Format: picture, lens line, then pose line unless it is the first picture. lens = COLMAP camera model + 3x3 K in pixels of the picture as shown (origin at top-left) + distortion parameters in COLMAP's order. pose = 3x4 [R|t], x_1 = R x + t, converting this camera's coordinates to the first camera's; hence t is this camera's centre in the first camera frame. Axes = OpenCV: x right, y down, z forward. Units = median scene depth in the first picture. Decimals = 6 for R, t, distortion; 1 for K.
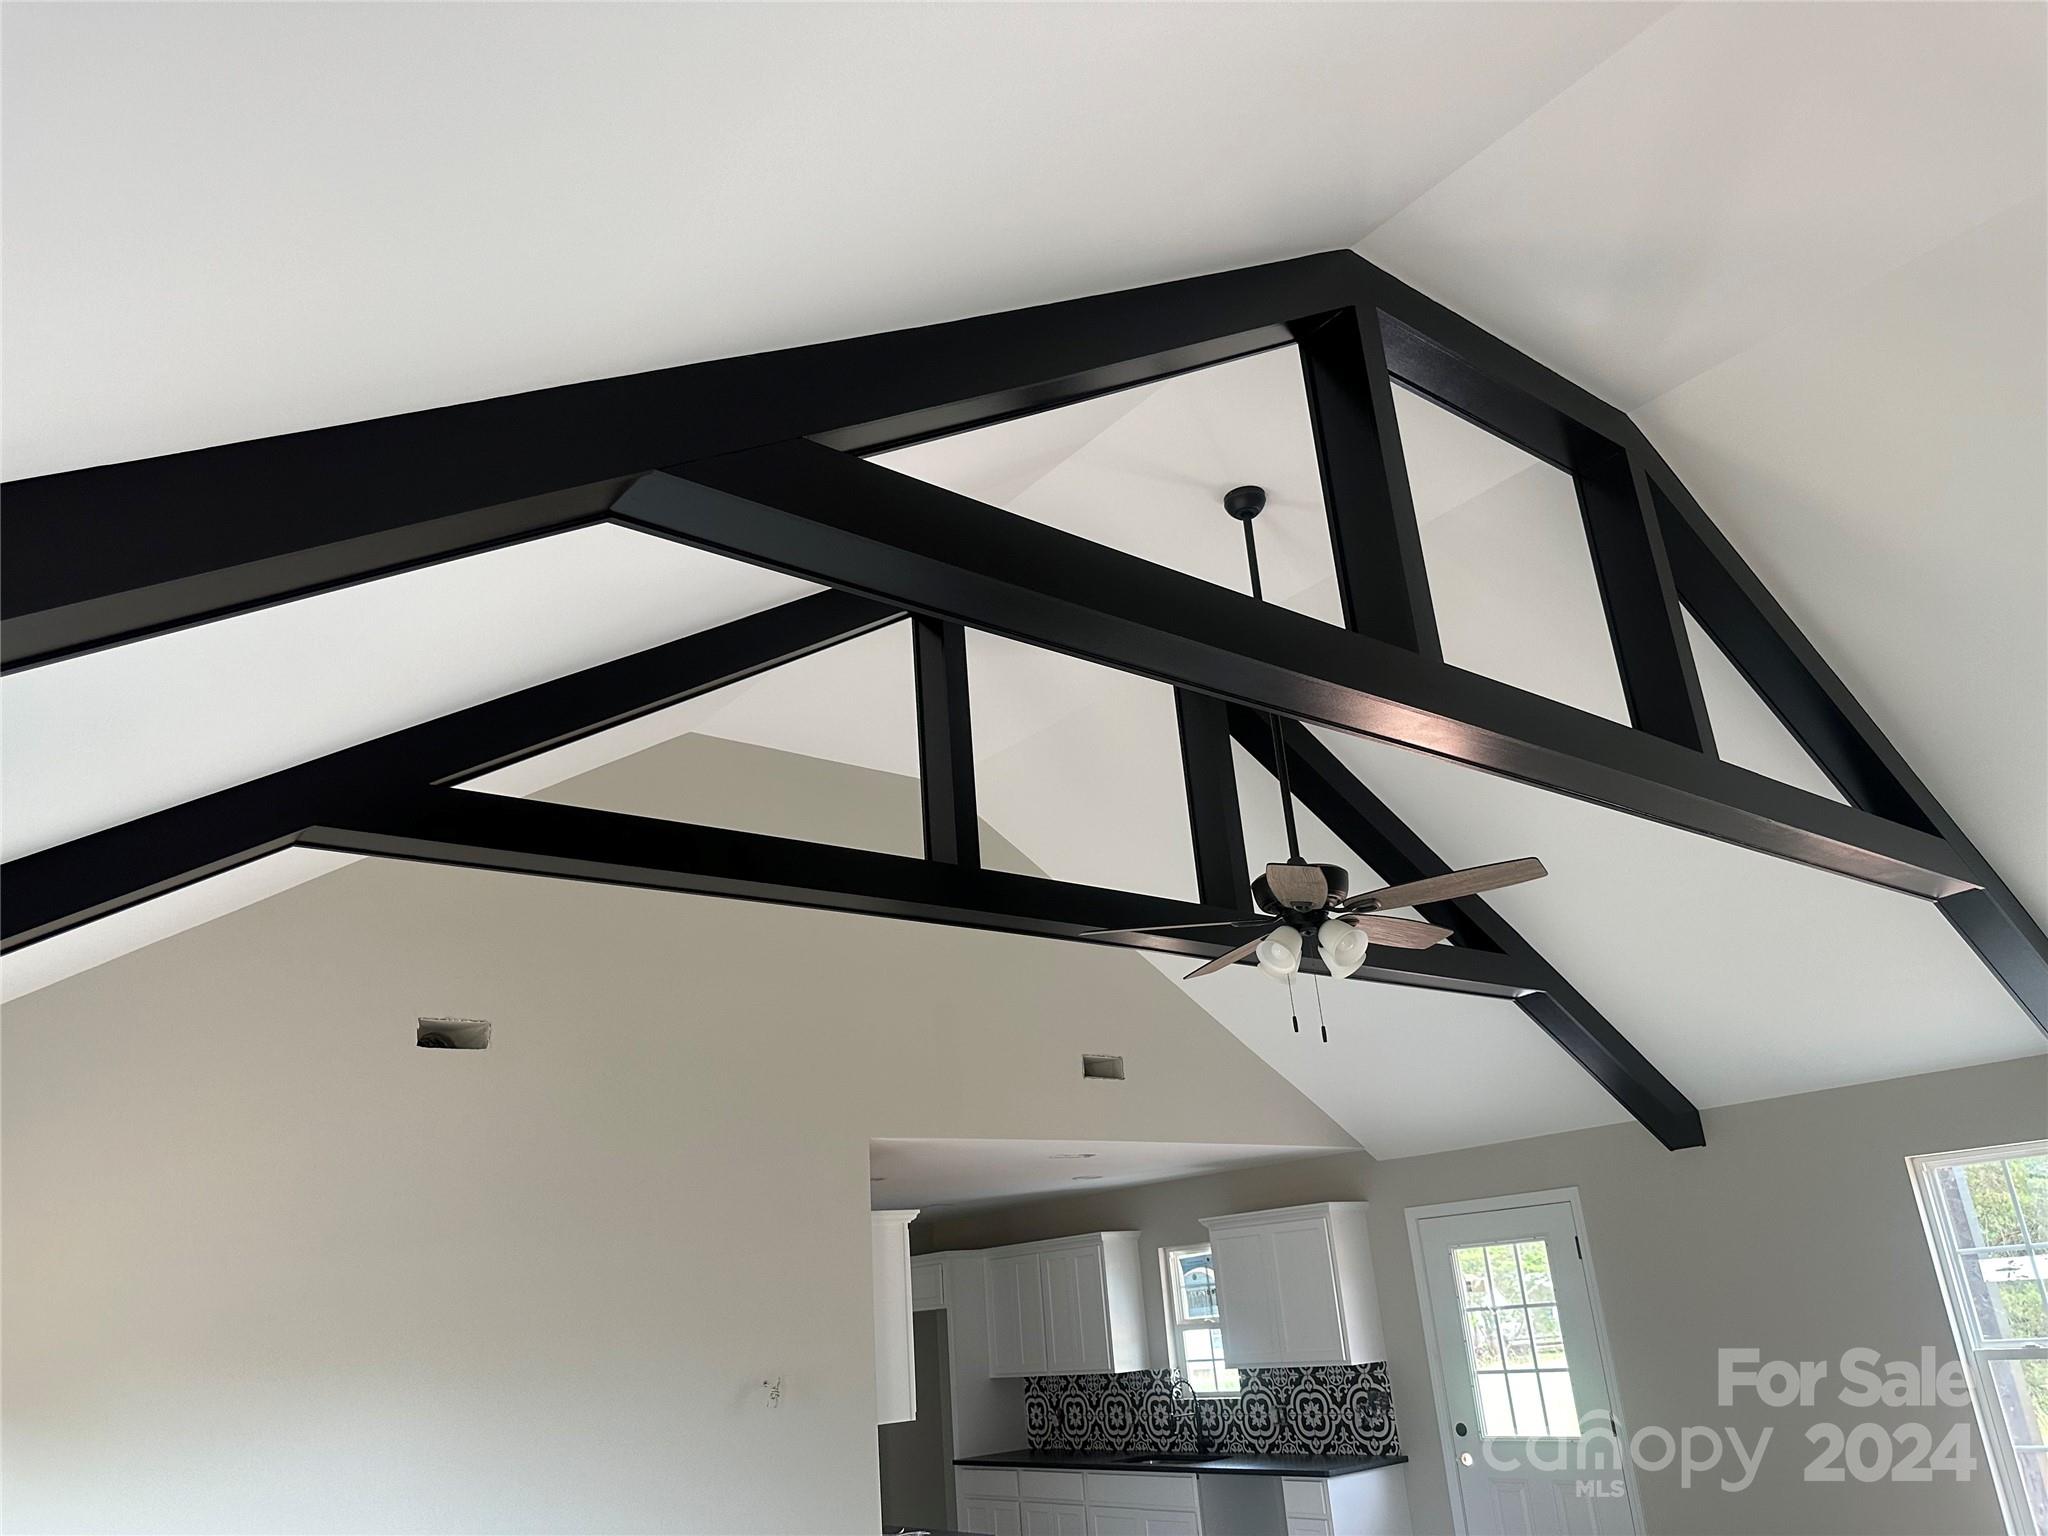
lens RADIAL K [[1490.7, 0, 1031.4], [0, 1490.7, 763.5], [0, 0, 1]] dist [0.055122, -0.072210]
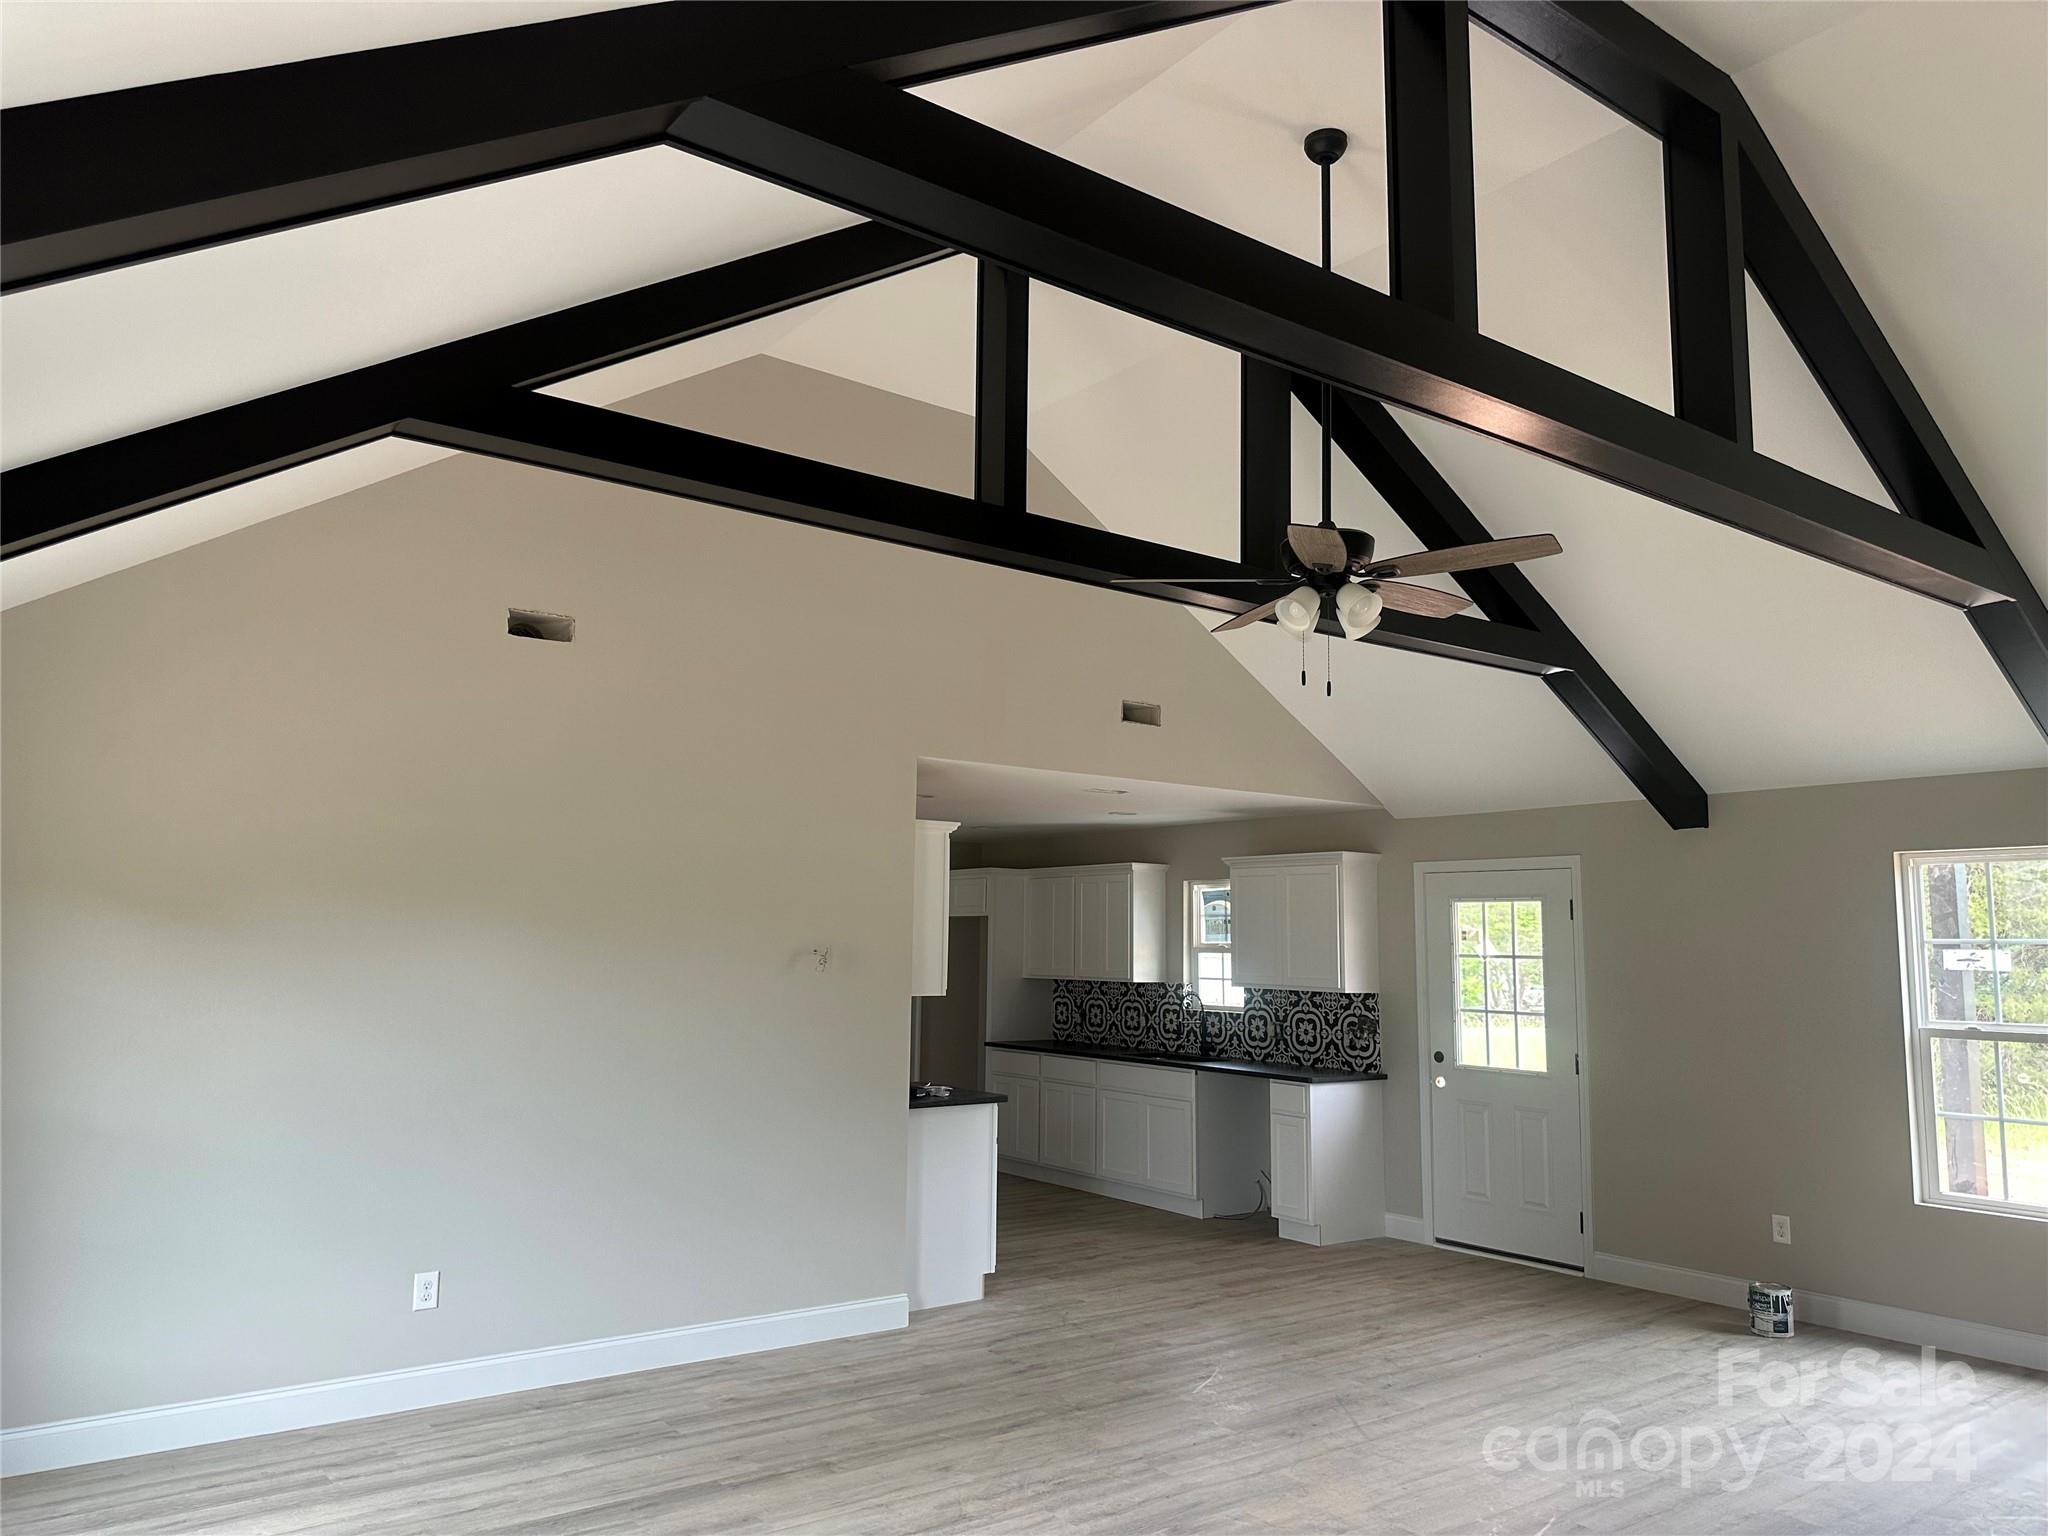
lens RADIAL K [[1475.6, 0, 1017.7], [0, 1475.6, 764.2], [0, 0, 1]] dist [0.201889, -0.351431]
pose [[0.994880, 0.084350, -0.055672, 0.020104], [-0.069208, 0.970025, 0.232942, -0.000567], [0.073652, -0.227896, 0.970896, -0.039996]]
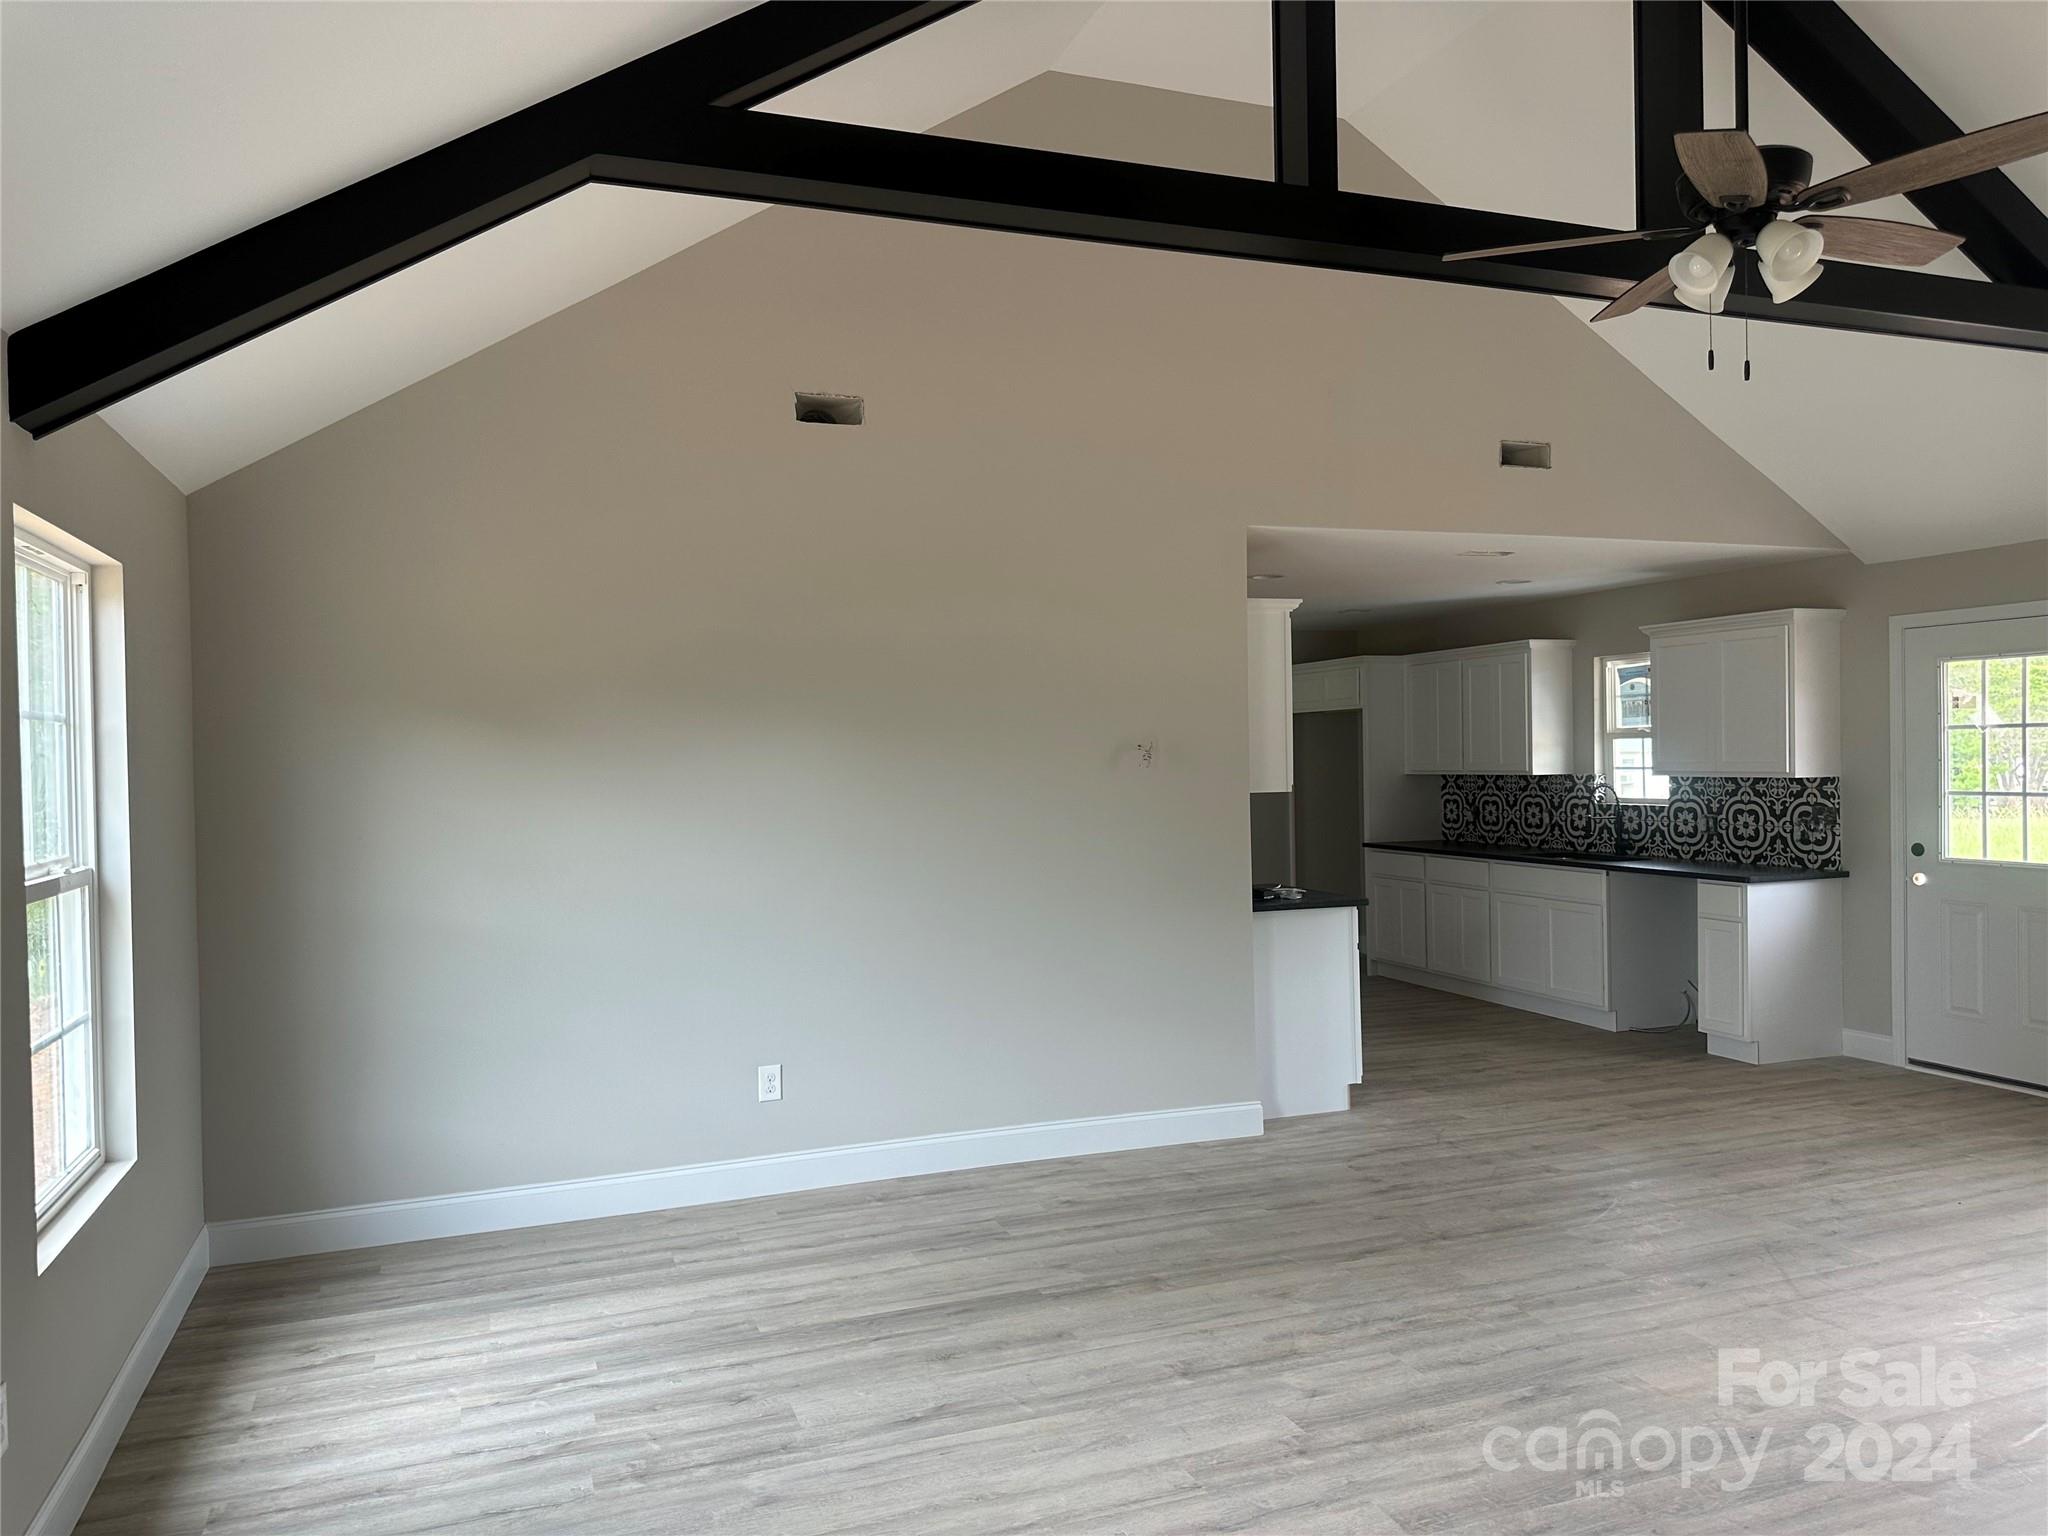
lens RADIAL K [[1462.8, 0, 1010.1], [0, 1462.8, 771.5], [0, 0, 1]] dist [0.071498, -0.095156]
pose [[0.943574, 0.064515, -0.324818, 0.050669], [0.060661, 0.930573, 0.361047, 0.037628], [0.325560, -0.360378, 0.874150, 0.048198]]
